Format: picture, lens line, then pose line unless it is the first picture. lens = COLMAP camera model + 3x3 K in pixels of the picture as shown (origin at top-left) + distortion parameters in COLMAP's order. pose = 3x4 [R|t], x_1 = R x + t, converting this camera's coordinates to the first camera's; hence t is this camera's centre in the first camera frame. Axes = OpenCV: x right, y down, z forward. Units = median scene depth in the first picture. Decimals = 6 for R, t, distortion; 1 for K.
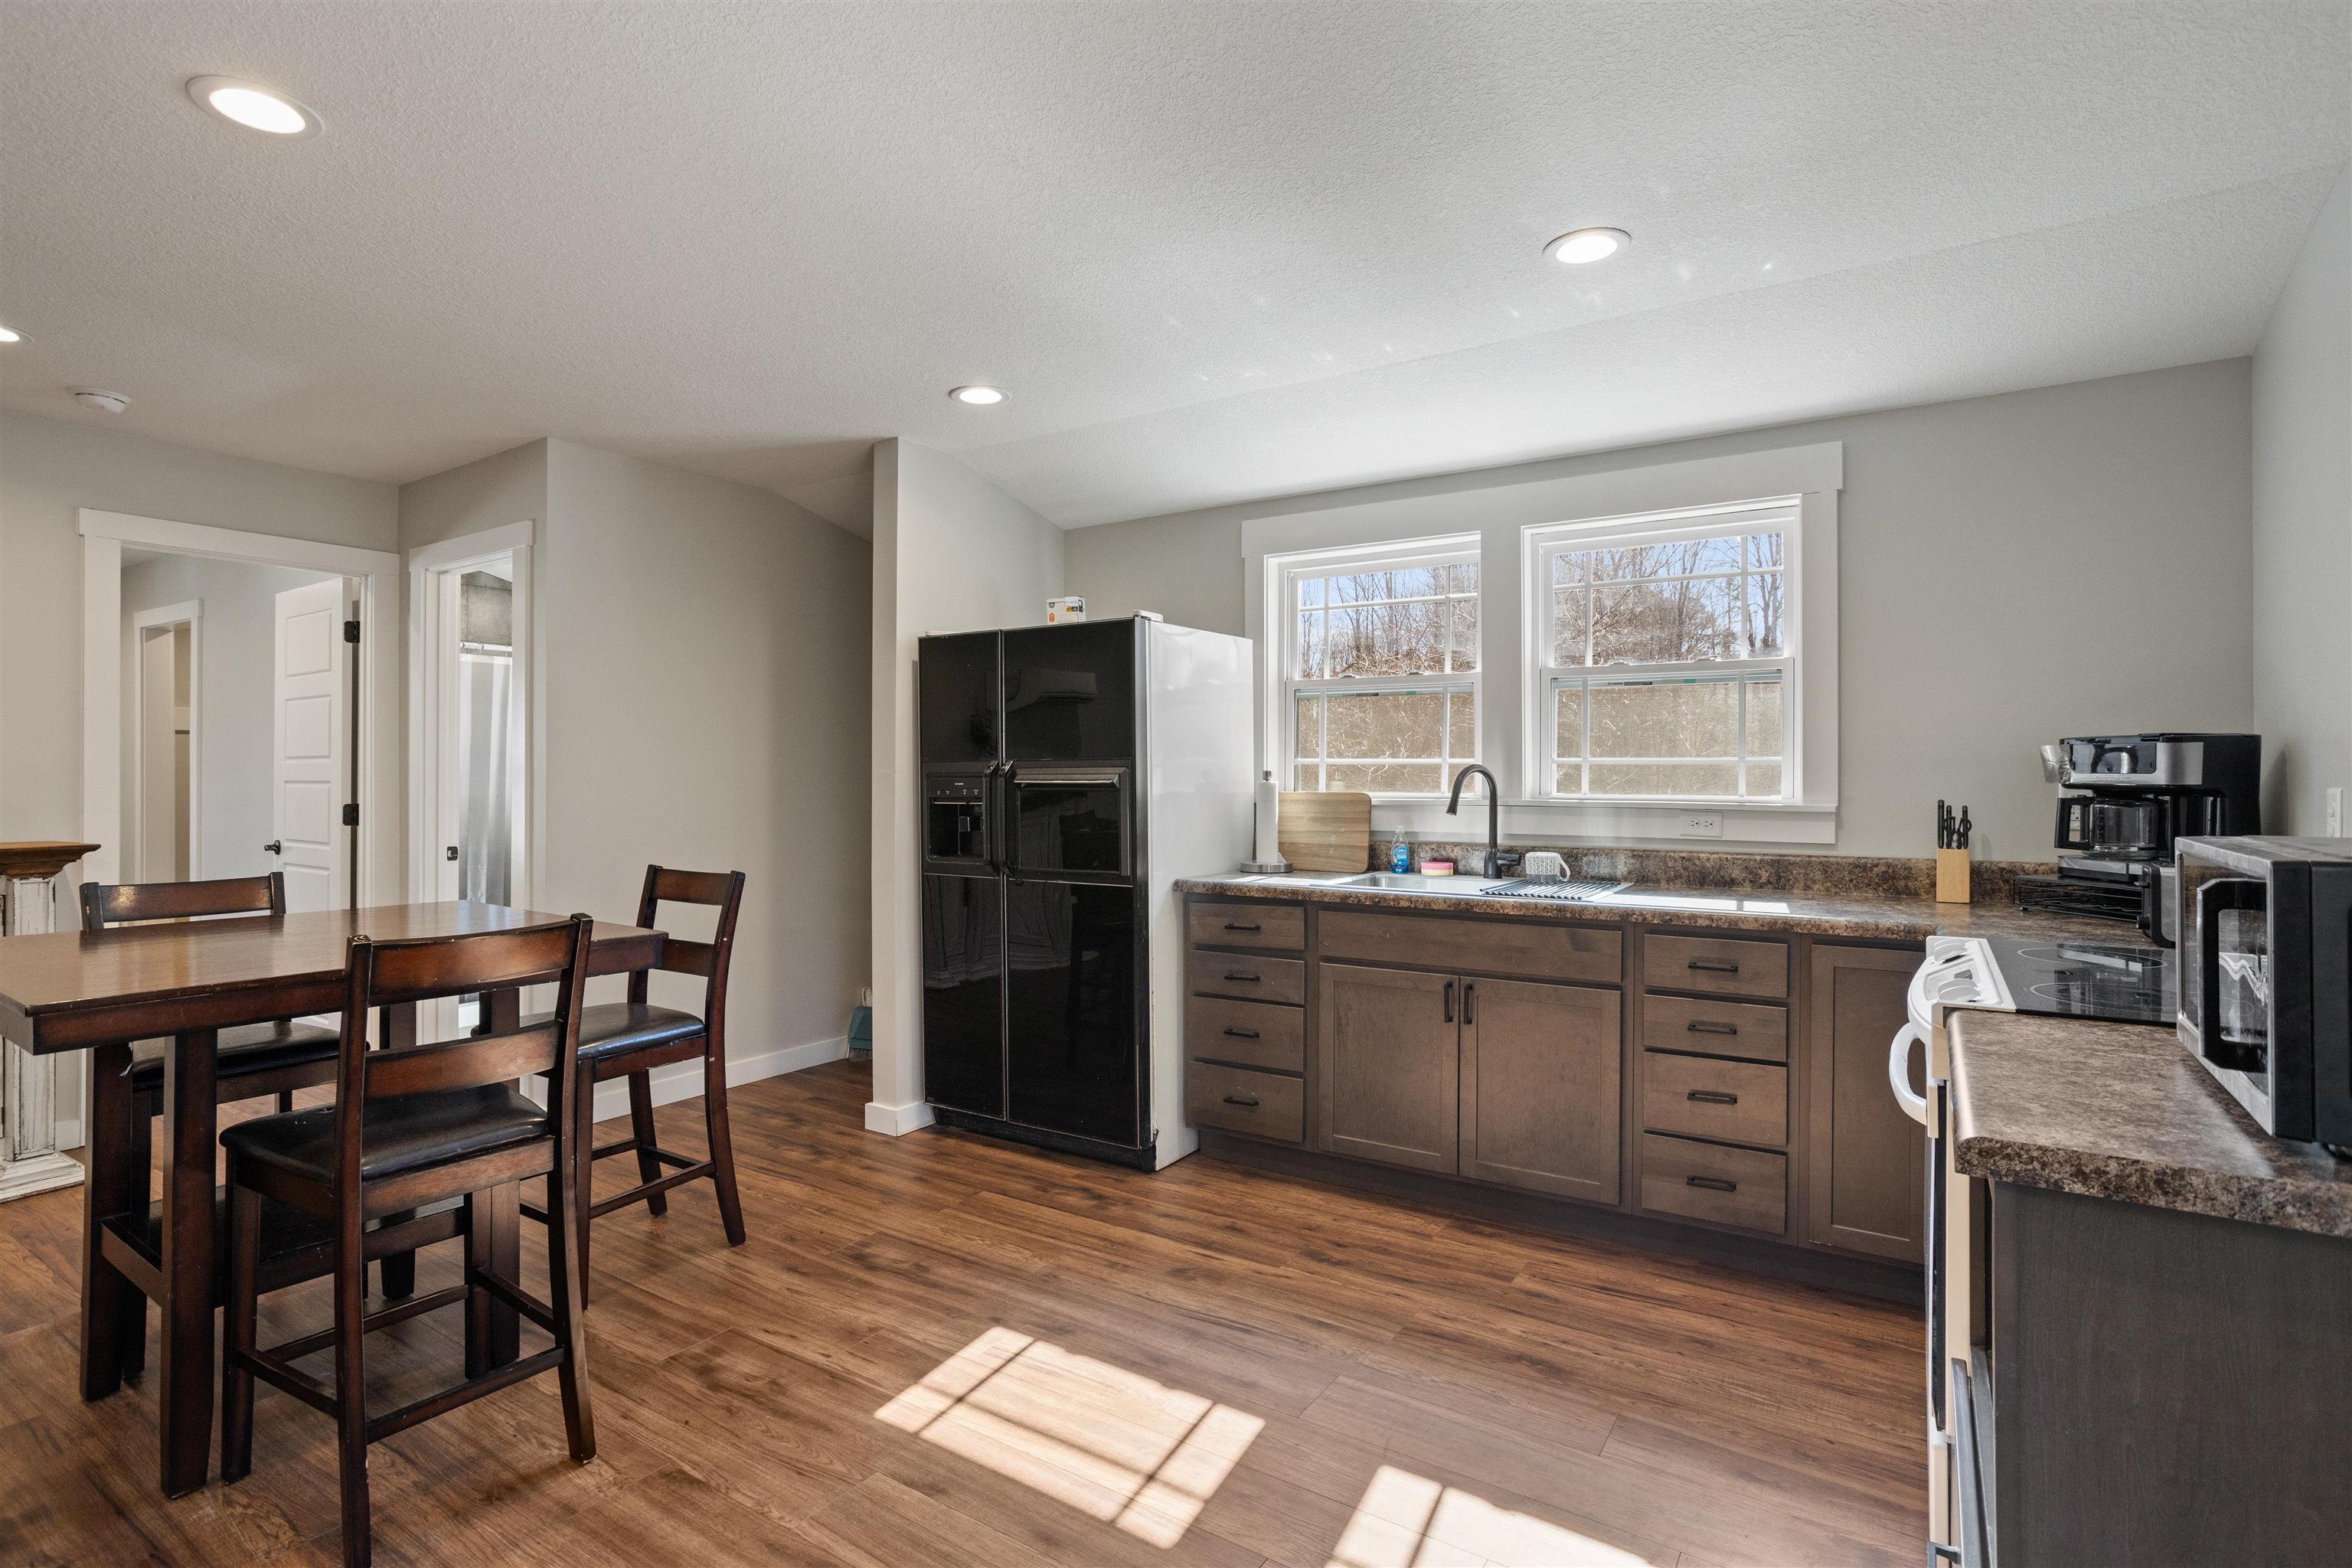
lens RADIAL K [[1147.6, 0, 1179.3], [0, 1147.6, 777.0], [0, 0, 1]] dist [-0.000987, 0.003391]
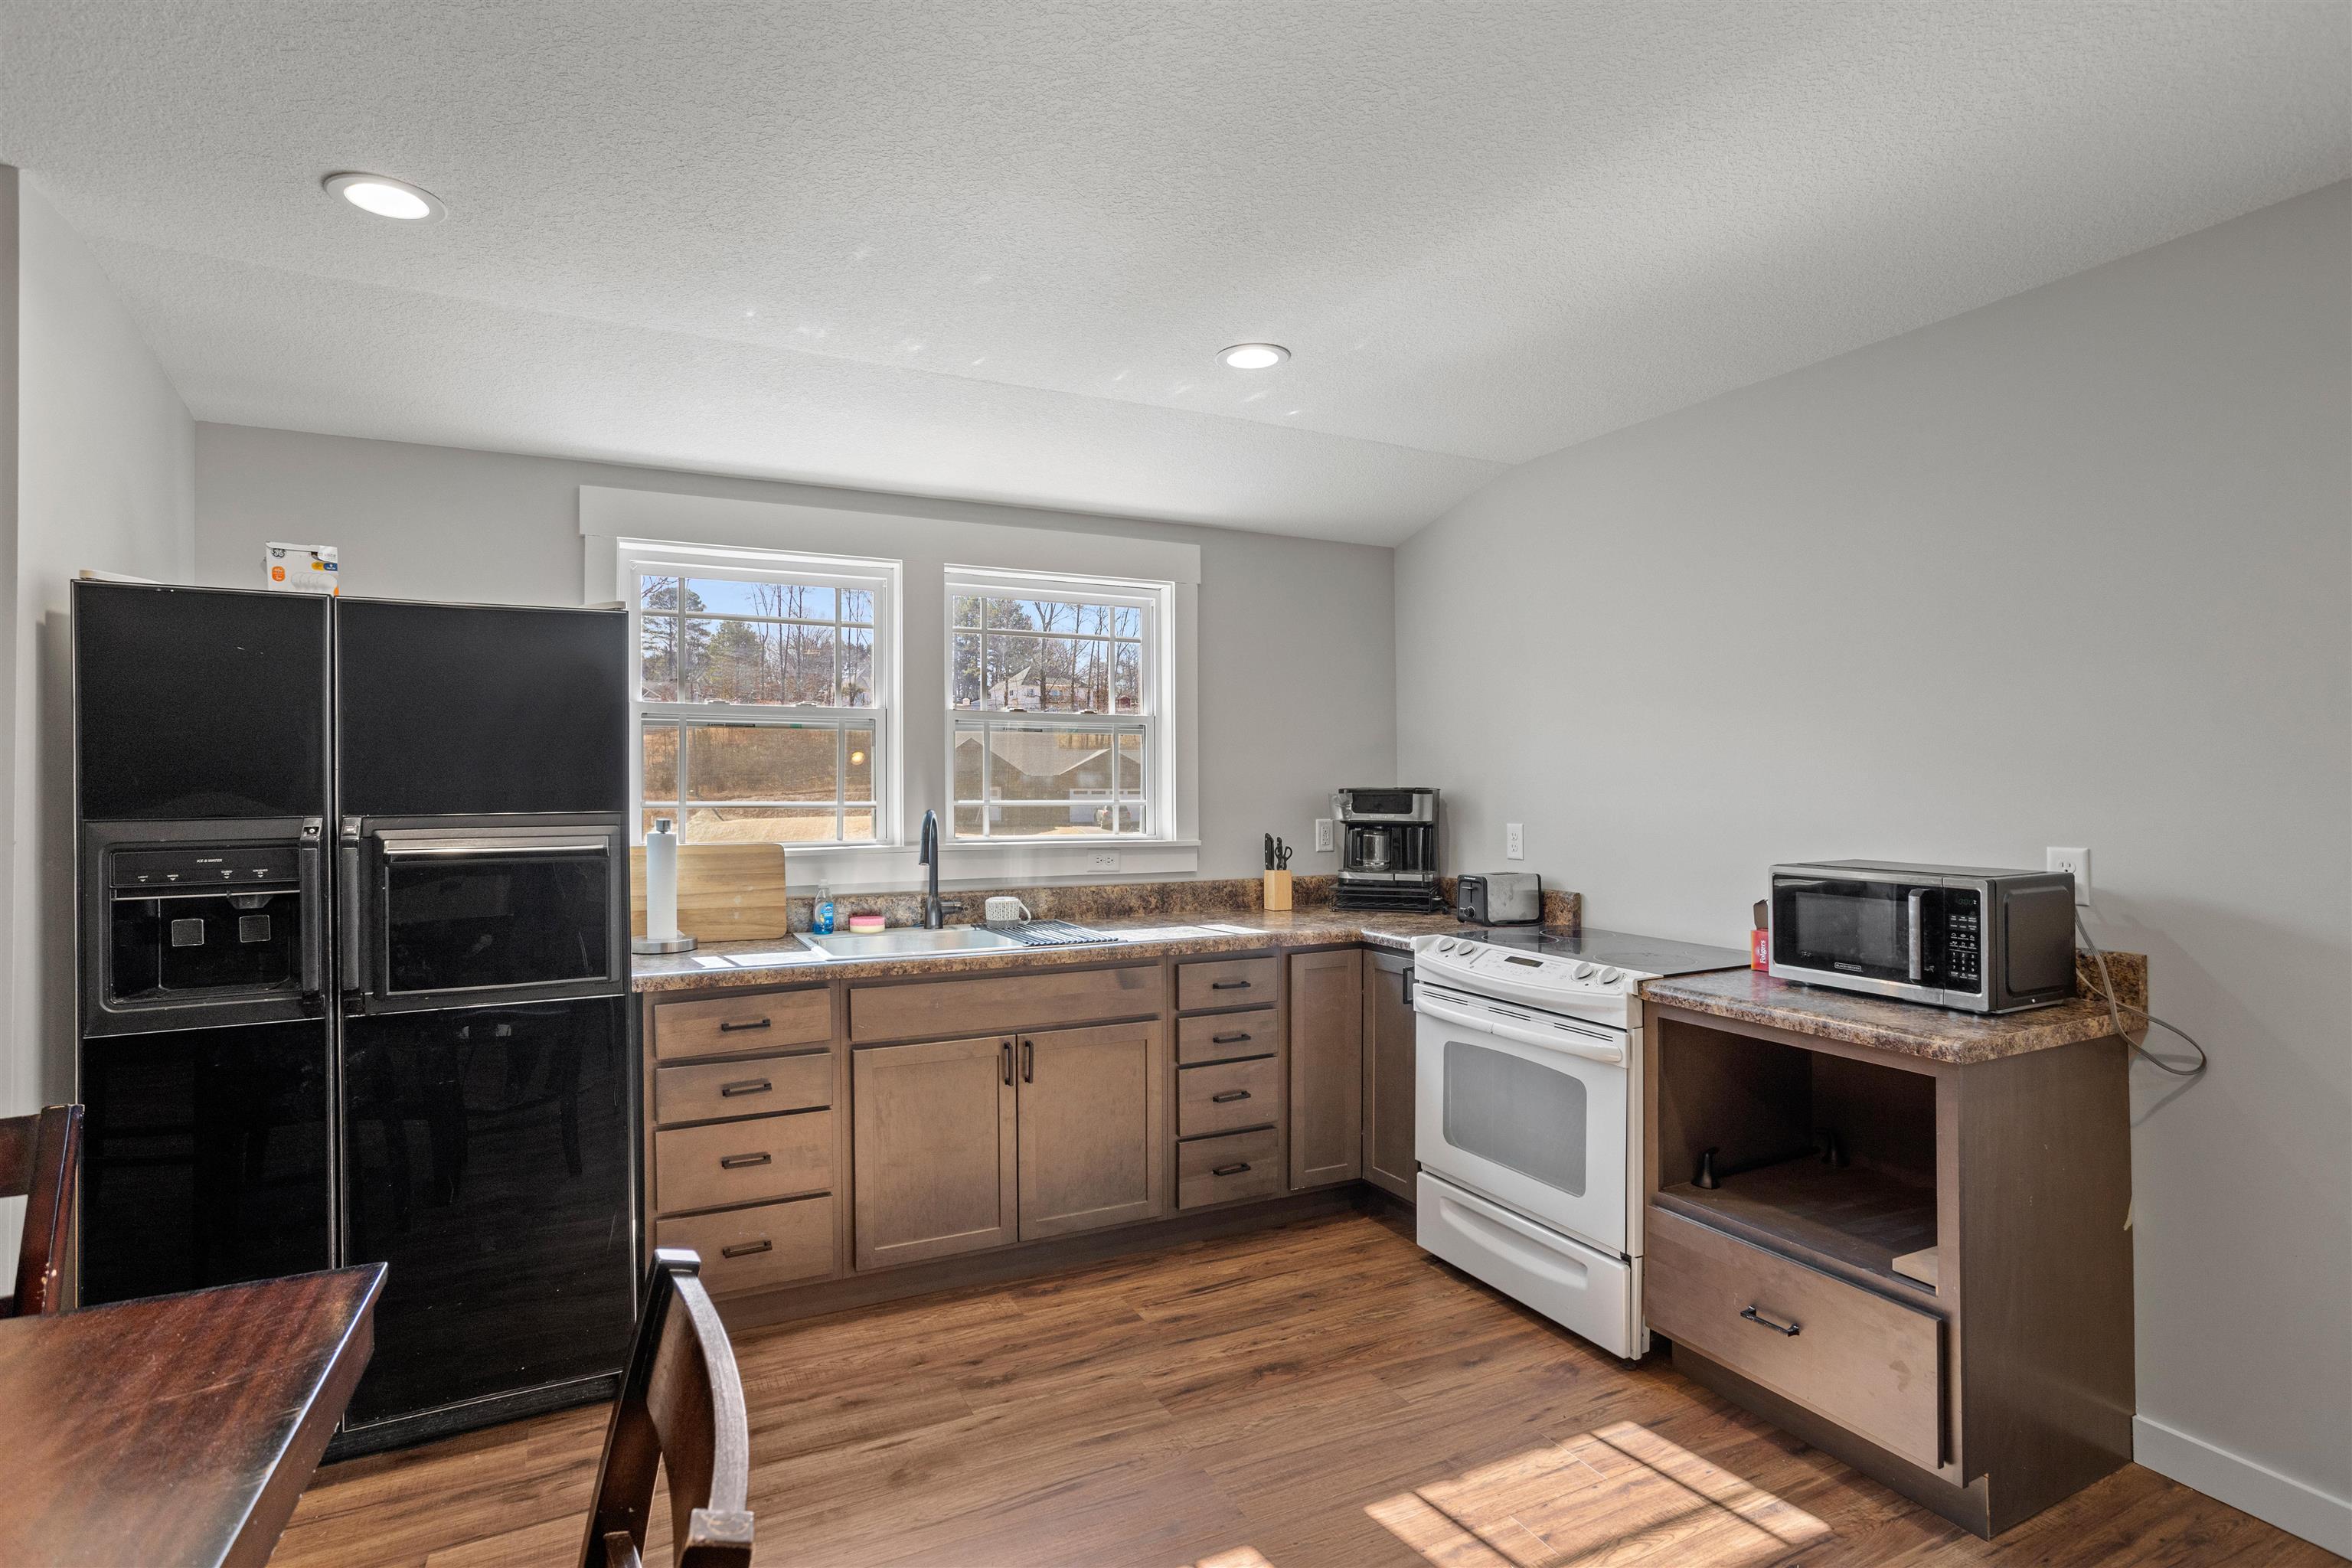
lens RADIAL K [[1147.6, 0, 1171.8], [0, 1147.6, 791.5], [0, 0, 1]] dist [-0.000987, 0.003391]
pose [[0.521188, -0.005721, 0.853423, -0.511170], [0.006264, 0.999976, 0.002878, -0.031976], [-0.853419, 0.003846, 0.521211, 0.392208]]
